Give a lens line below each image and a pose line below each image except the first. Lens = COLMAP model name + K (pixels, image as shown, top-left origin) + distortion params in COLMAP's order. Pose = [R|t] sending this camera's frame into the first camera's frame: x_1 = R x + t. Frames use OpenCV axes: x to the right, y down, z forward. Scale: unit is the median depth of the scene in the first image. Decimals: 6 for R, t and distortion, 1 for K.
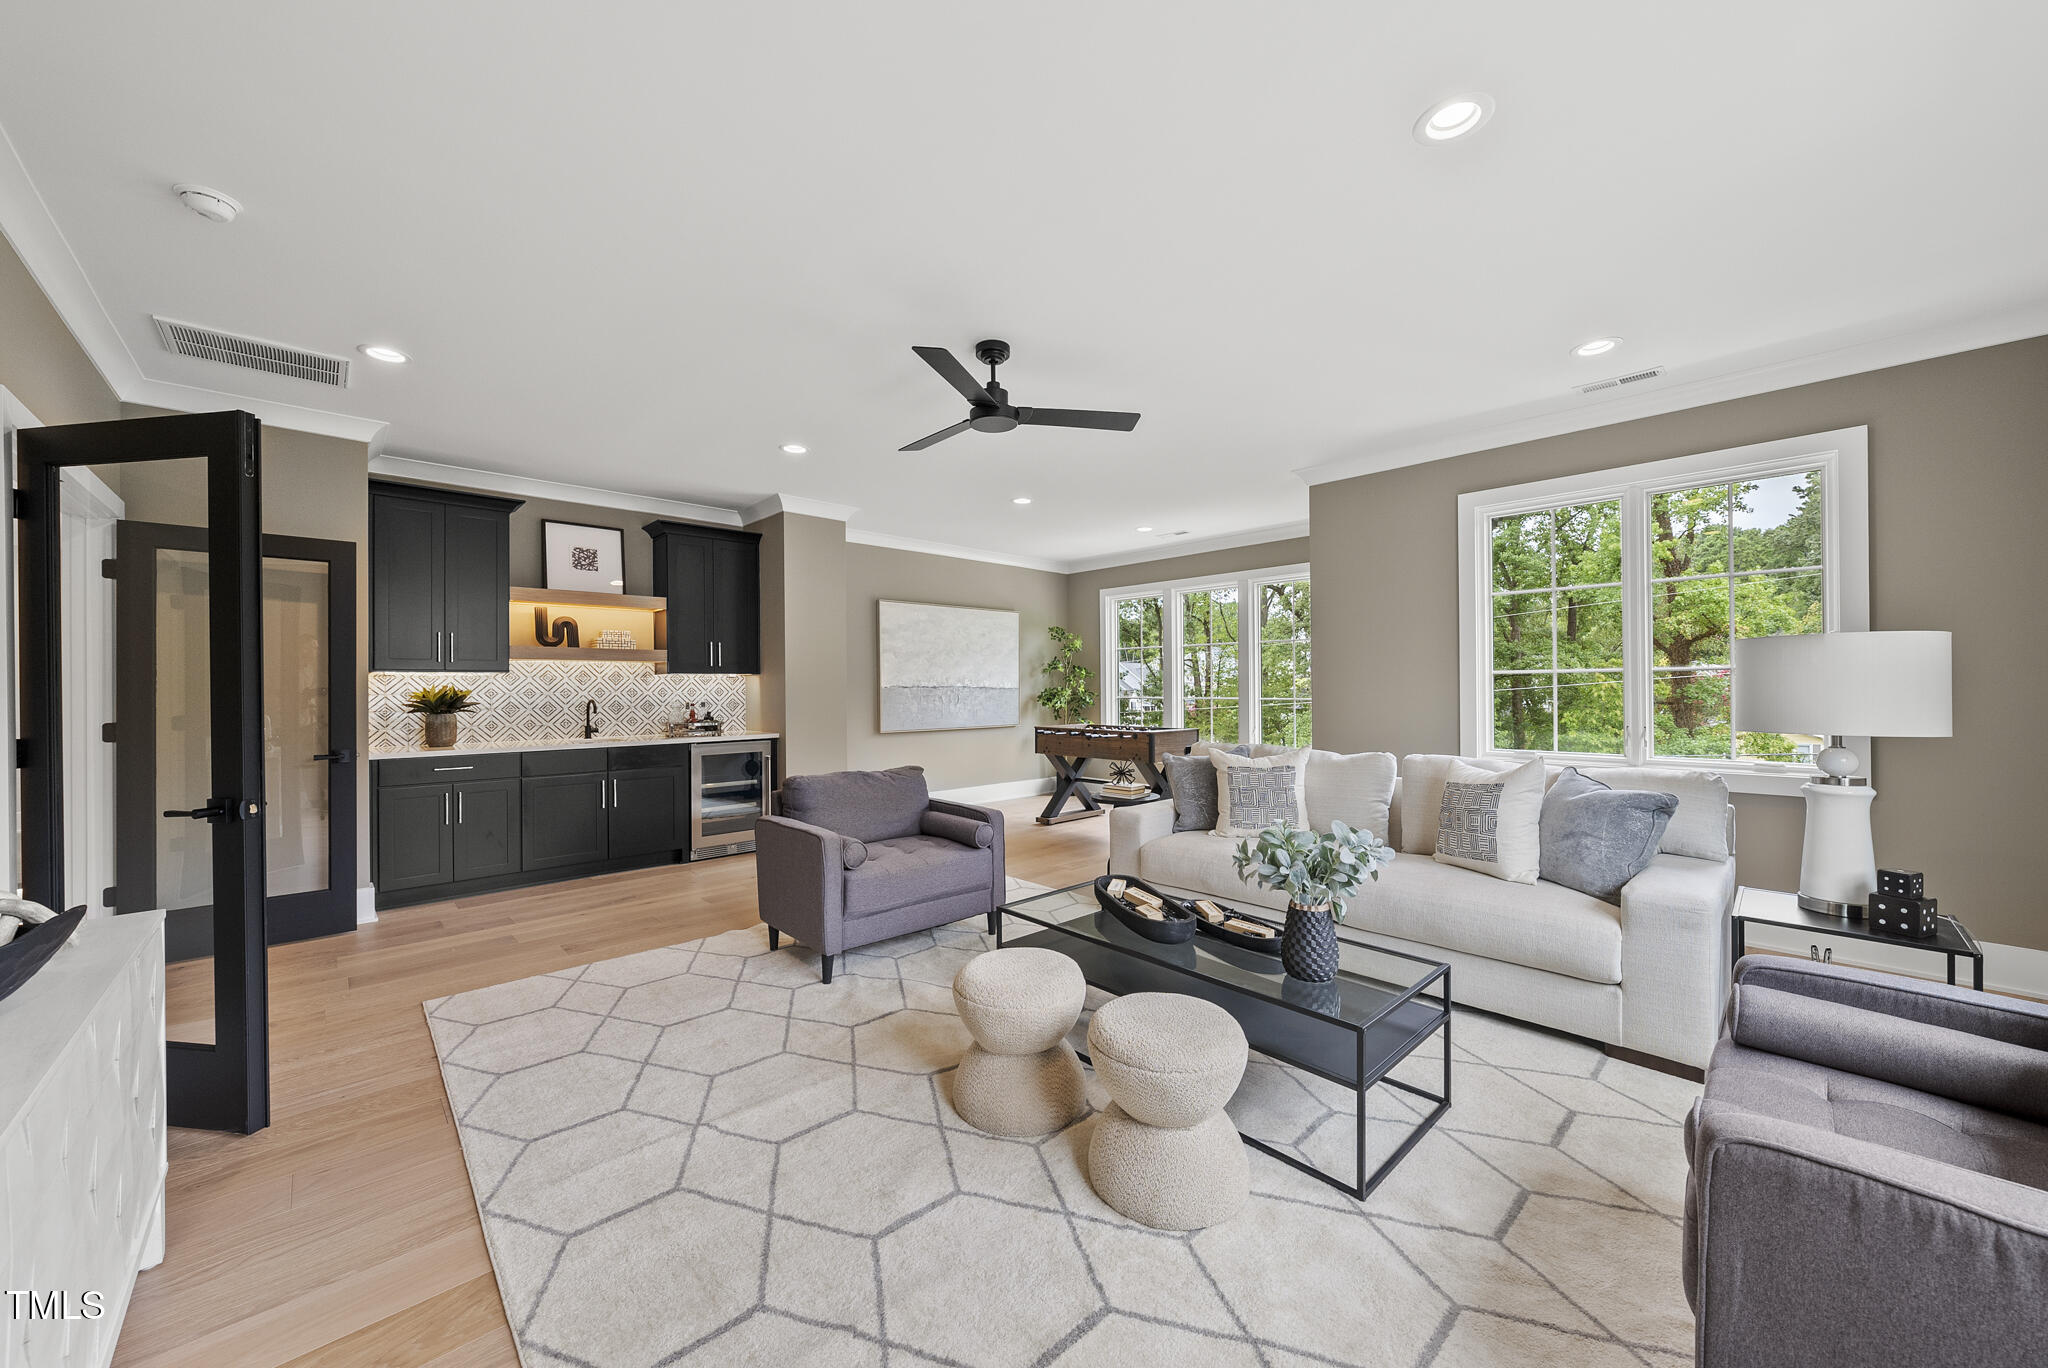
lens RADIAL K [[744.1, 0, 1024.0], [0, 744.1, 684.0], [0, 0, 1]] dist [-0.000878, 0.000218]
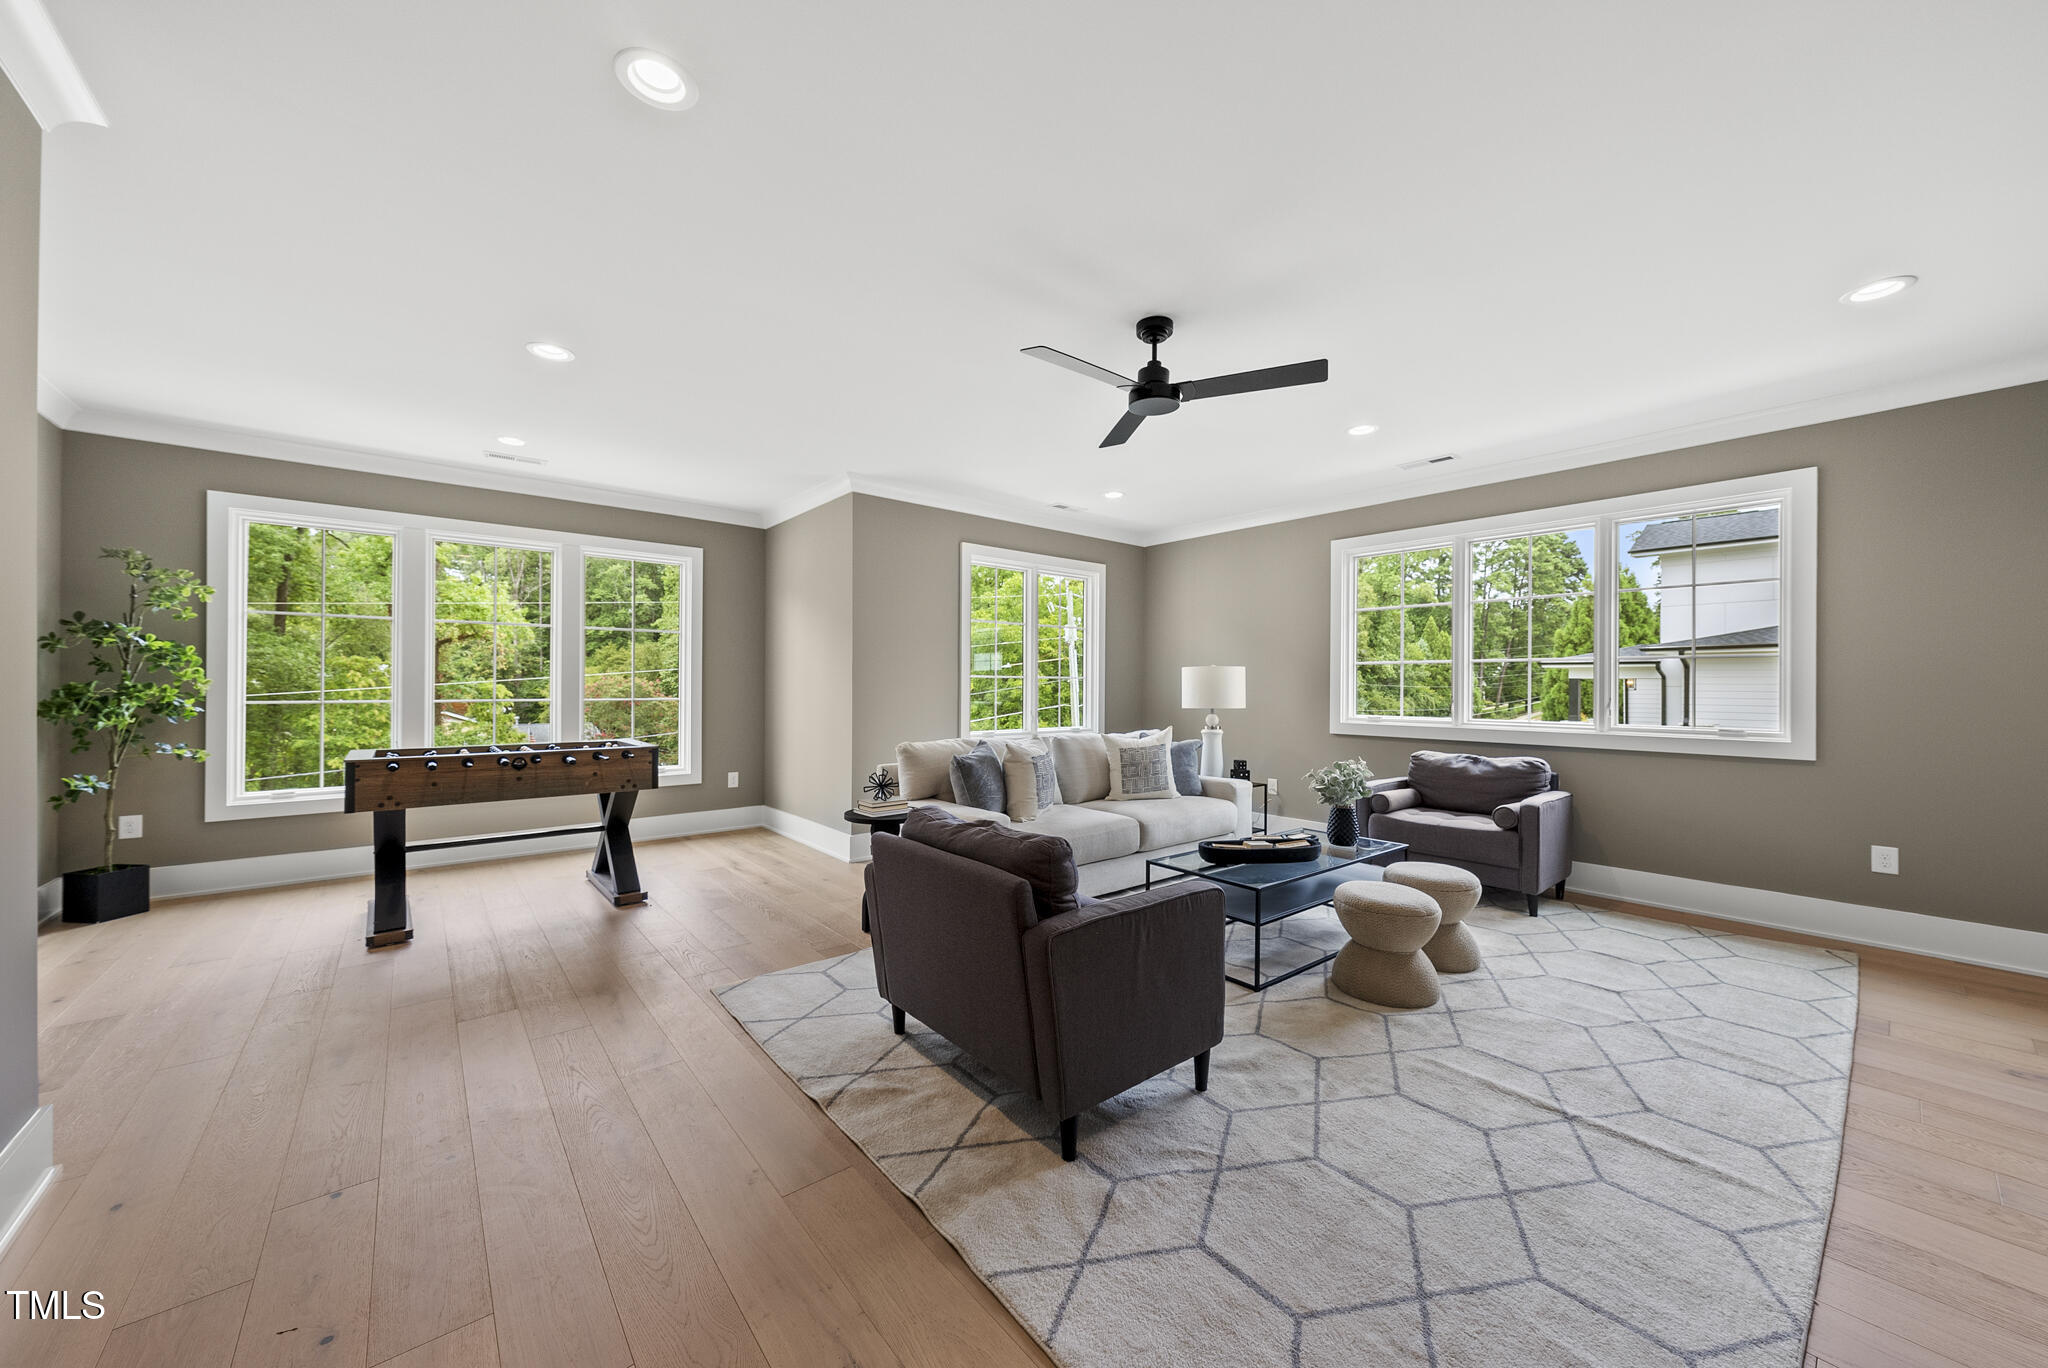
lens RADIAL K [[723.3, 0, 1037.0], [0, 723.3, 686.0], [0, 0, 1]] dist [-0.009899, -0.000132]
pose [[0.041696, 0.005895, 0.999113, -0.364750], [-0.010288, 0.999932, -0.005471, 0.003781], [-0.999077, -0.010051, 0.041753, 0.422003]]
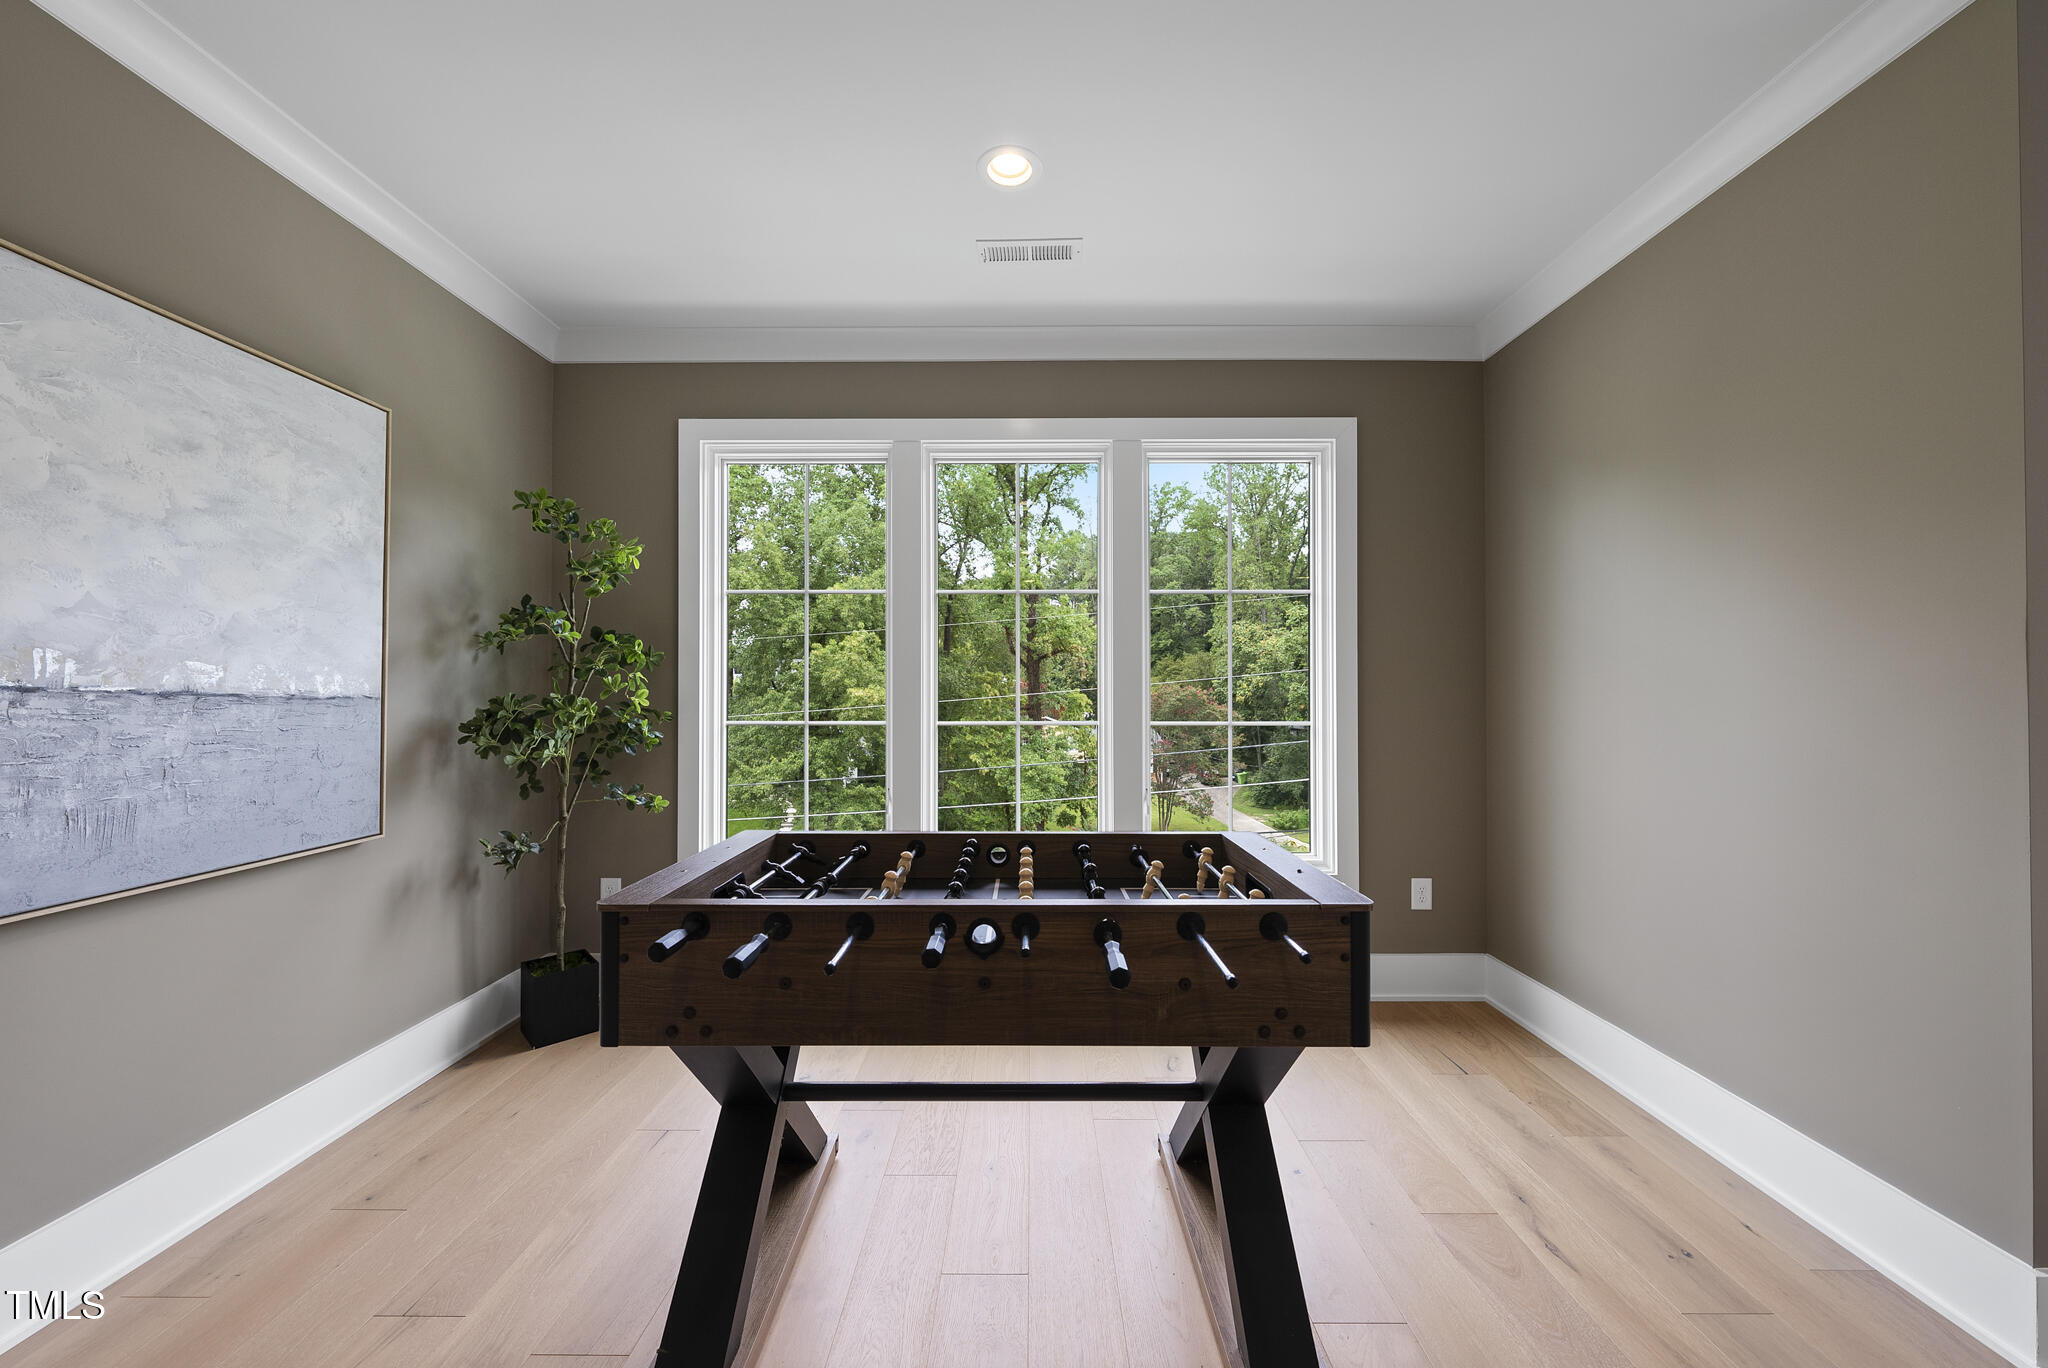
lens RADIAL K [[744.1, 0, 1024.0], [0, 744.1, 684.0], [0, 0, 1]] dist [-0.000878, 0.000218]
pose [[0.694521, 0.013878, 0.719339, -0.038186], [-0.007377, 0.999899, -0.012169, 0.002439], [-0.719435, 0.003145, 0.694553, 0.648178]]
